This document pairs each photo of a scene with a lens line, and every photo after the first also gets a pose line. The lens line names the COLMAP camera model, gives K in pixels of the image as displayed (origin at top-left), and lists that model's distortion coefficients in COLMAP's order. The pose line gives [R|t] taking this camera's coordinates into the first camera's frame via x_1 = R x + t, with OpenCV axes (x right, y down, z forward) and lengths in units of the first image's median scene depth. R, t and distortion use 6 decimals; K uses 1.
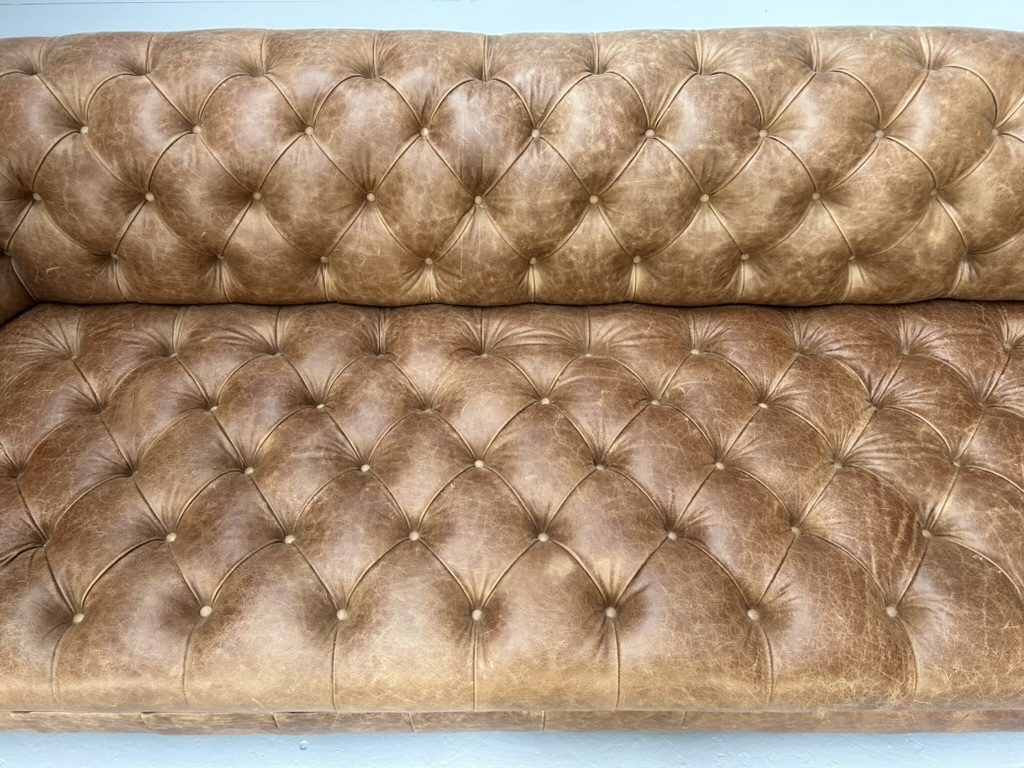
lens RADIAL K [[771.1, 0, 505.2], [0, 771.1, 382.6], [0, 0, 1]] dist [0.058004, -0.071855]
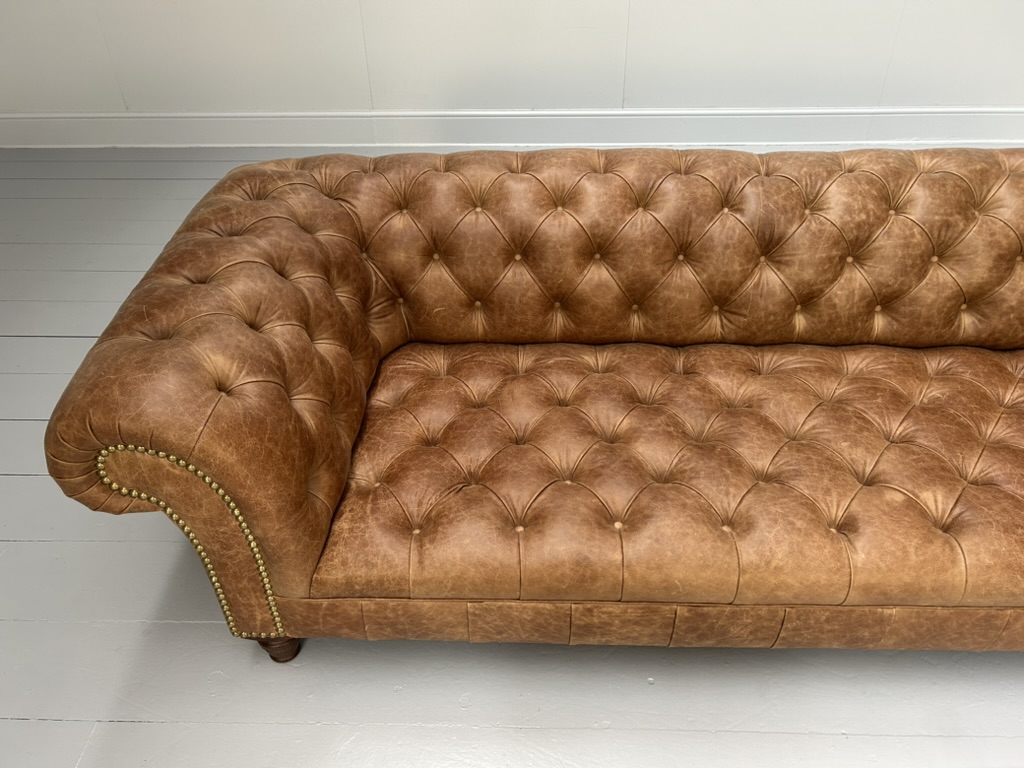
lens RADIAL K [[771.1, 0, 504.2], [0, 771.1, 393.6], [0, 0, 1]] dist [0.058004, -0.071855]
pose [[0.999709, 0.012391, -0.020696, -0.464039], [-0.017156, 0.968359, -0.248971, 0.341518], [0.016956, 0.249253, 0.968290, -0.258633]]
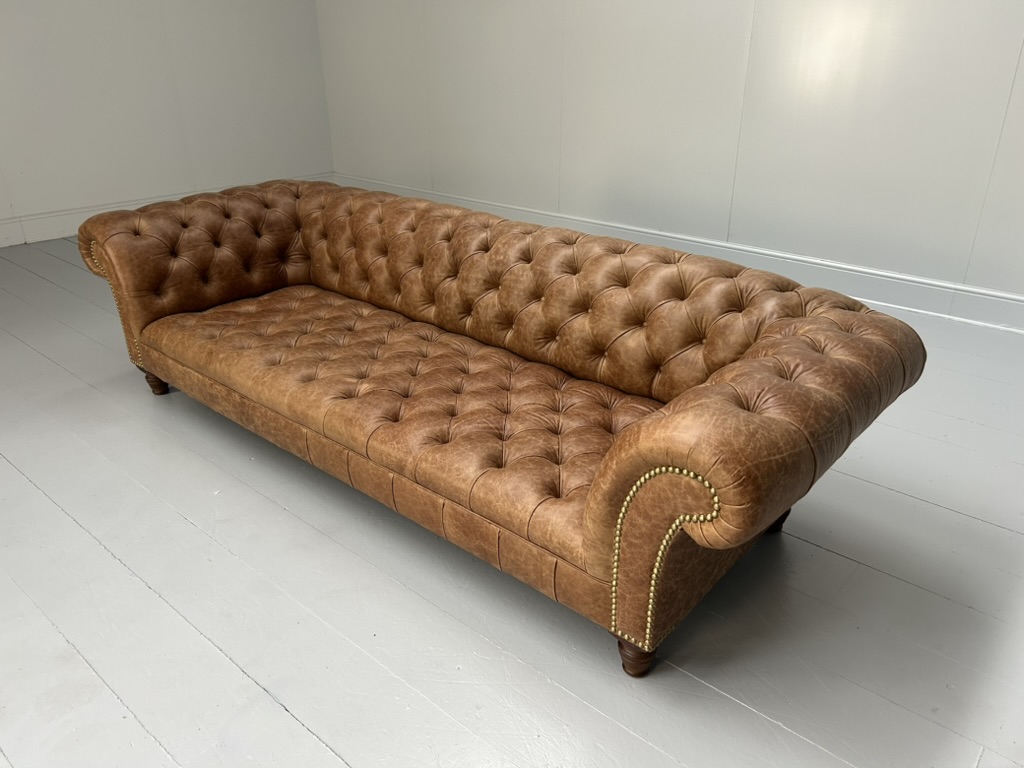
lens RADIAL K [[771.1, 0, 508.5], [0, 771.1, 393.8], [0, 0, 1]] dist [0.058004, -0.071855]
pose [[0.754429, 0.291679, -0.588014, 1.423002], [-0.515696, 0.817608, -0.256077, 0.502157], [0.406072, 0.496428, 0.767244, -0.394345]]
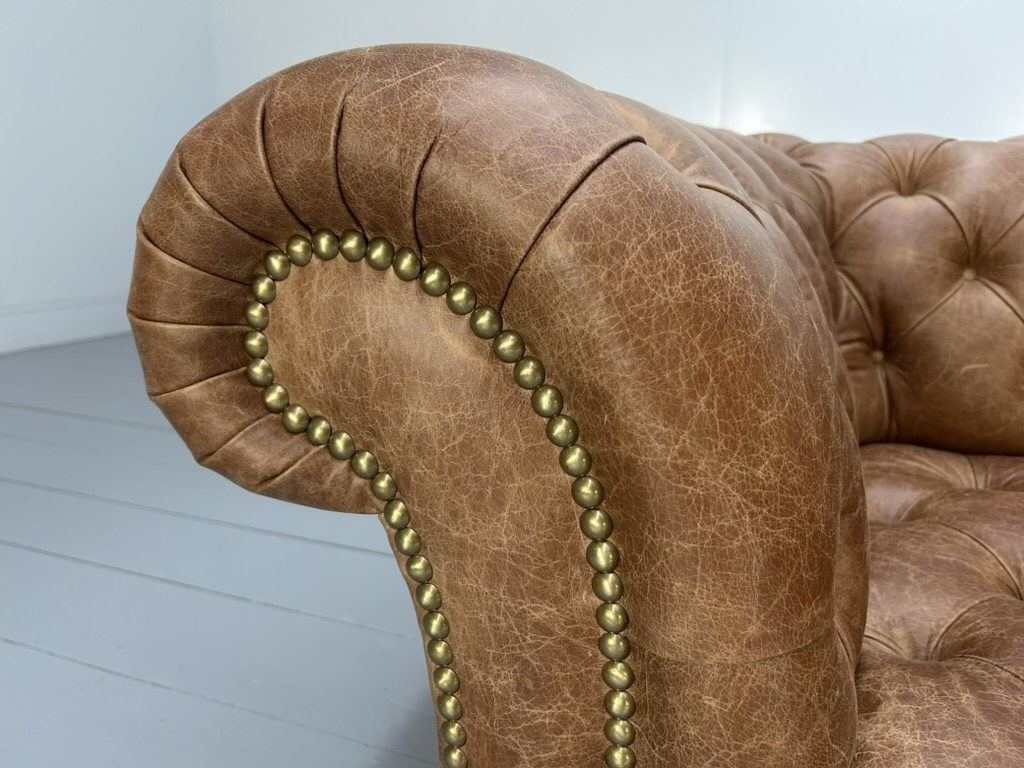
lens RADIAL K [[771.1, 0, 507.8], [0, 771.1, 392.9], [0, 0, 1]] dist [0.058004, -0.071855]
pose [[0.933754, 0.106211, -0.341793, -0.760597], [-0.291521, 0.779723, -0.554119, 0.368728], [0.207651, 0.617051, 0.759032, 0.459081]]
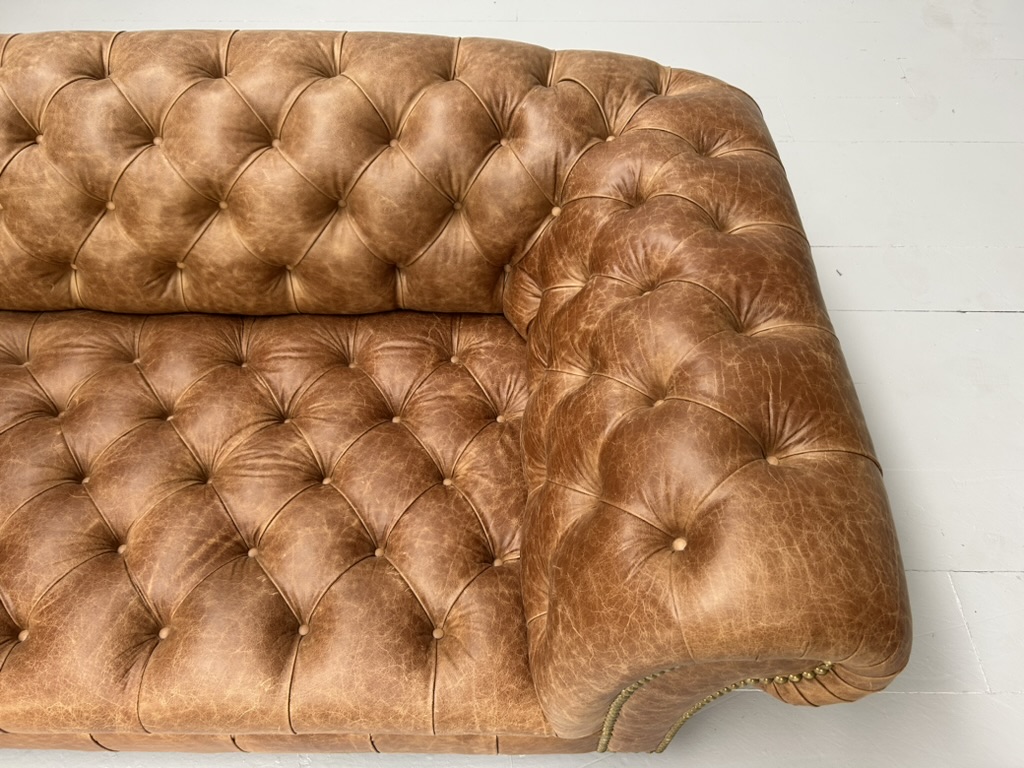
lens RADIAL K [[771.1, 0, 510.3], [0, 771.1, 380.7], [0, 0, 1]] dist [0.058004, -0.071855]
pose [[0.999948, 0.009551, -0.003662, 0.787498], [-0.009466, 0.999700, 0.022578, -0.045079], [0.003876, -0.022542, 0.999738, 0.014506]]
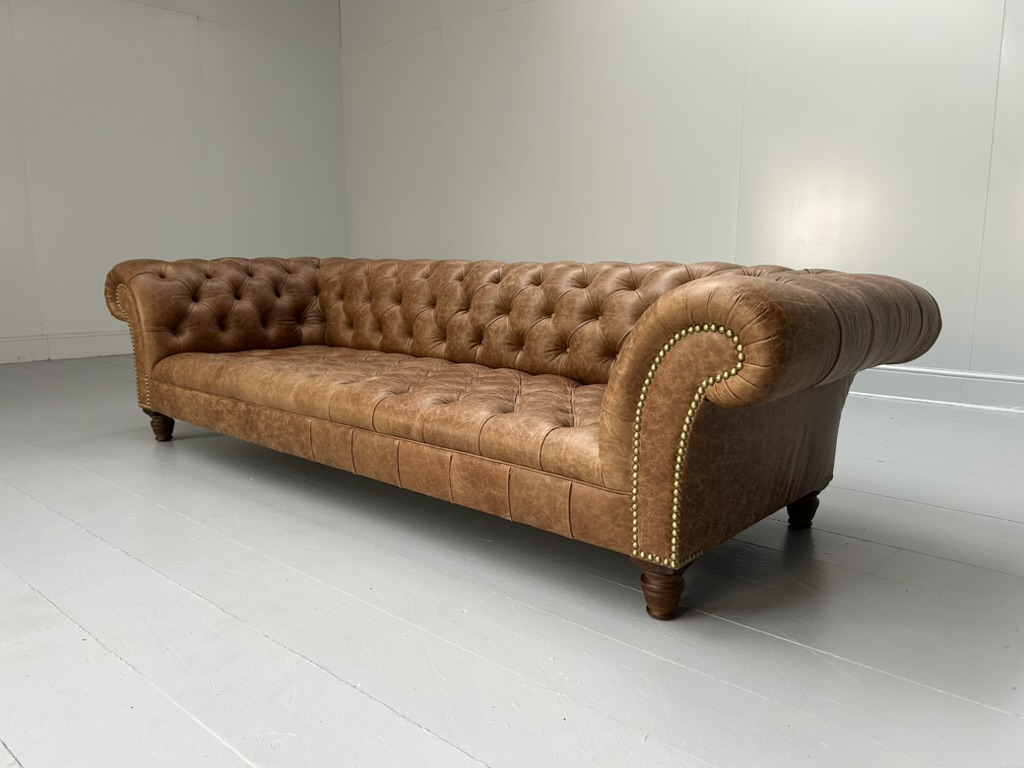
lens RADIAL K [[771.1, 0, 506.6], [0, 771.1, 395.0], [0, 0, 1]] dist [0.058004, -0.071855]
pose [[0.746076, 0.128346, -0.653375, 1.501035], [-0.528114, 0.711690, -0.463242, 0.888743], [0.405545, 0.690669, 0.598756, -0.071570]]
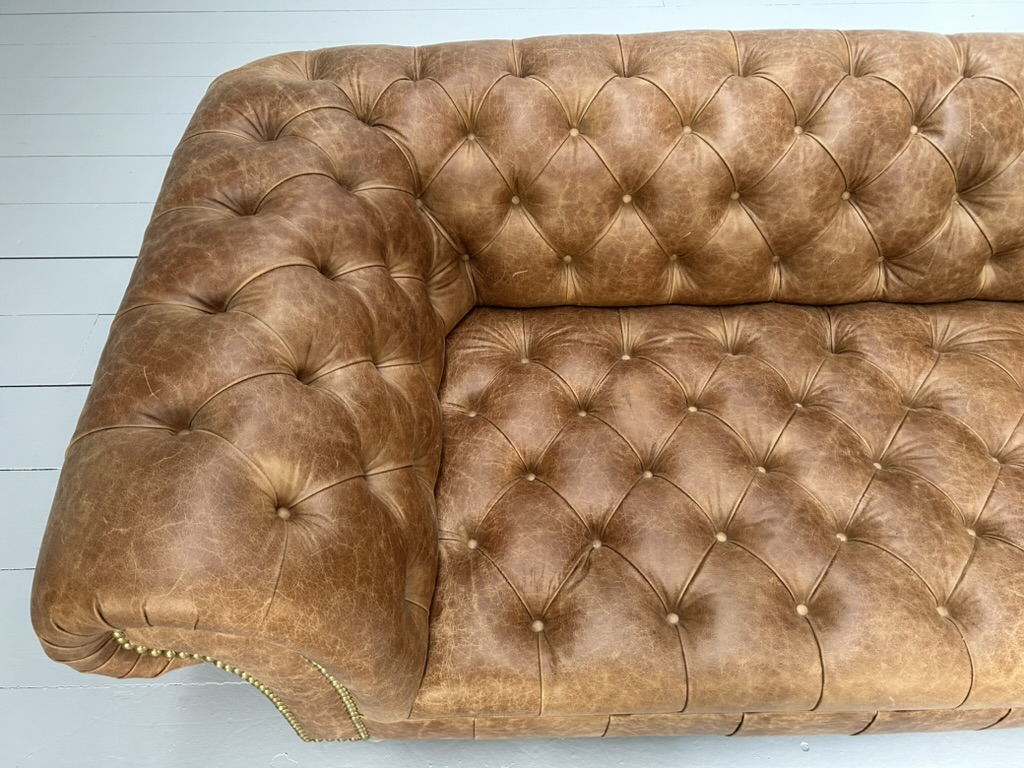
lens RADIAL K [[771.1, 0, 503.4], [0, 771.1, 380.4], [0, 0, 1]] dist [0.058004, -0.071855]
pose [[0.999682, -0.012509, 0.021918, -0.660853], [0.012770, 0.999848, -0.011841, 0.006061], [-0.021767, 0.012117, 0.999690, 0.008318]]
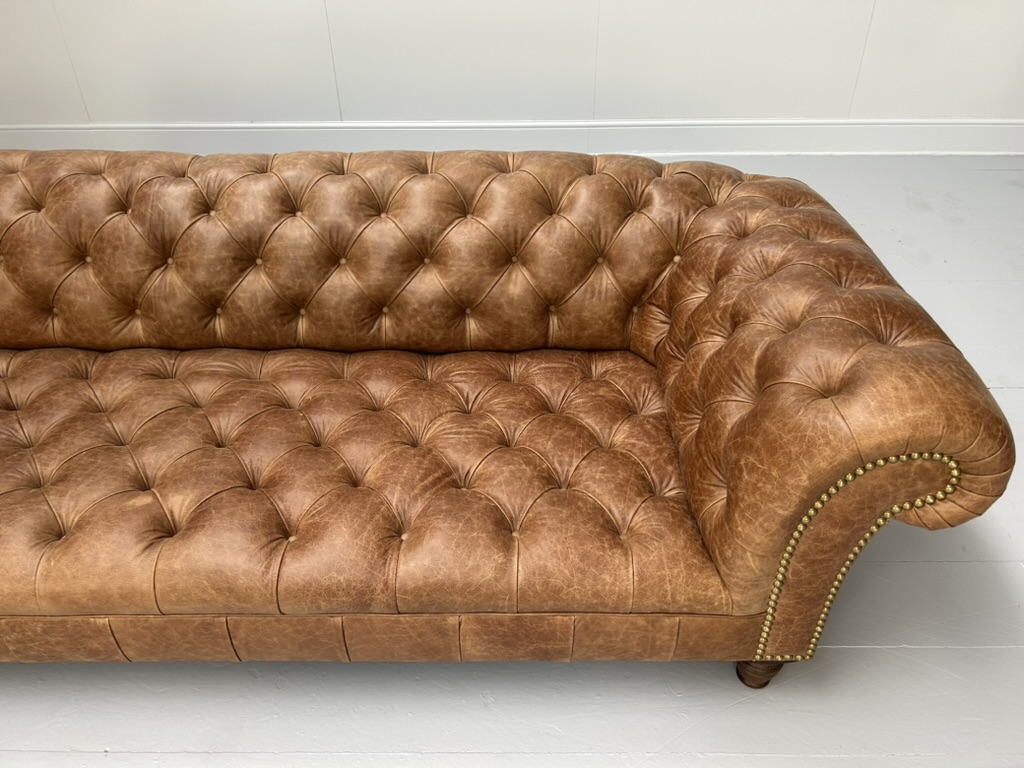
lens RADIAL K [[771.1, 0, 507.5], [0, 771.1, 391.7], [0, 0, 1]] dist [0.058004, -0.071855]
pose [[0.999984, 0.004641, -0.003164, 0.556089], [-0.005335, 0.960830, -0.277088, 0.346914], [0.001754, 0.277100, 0.960839, -0.206644]]
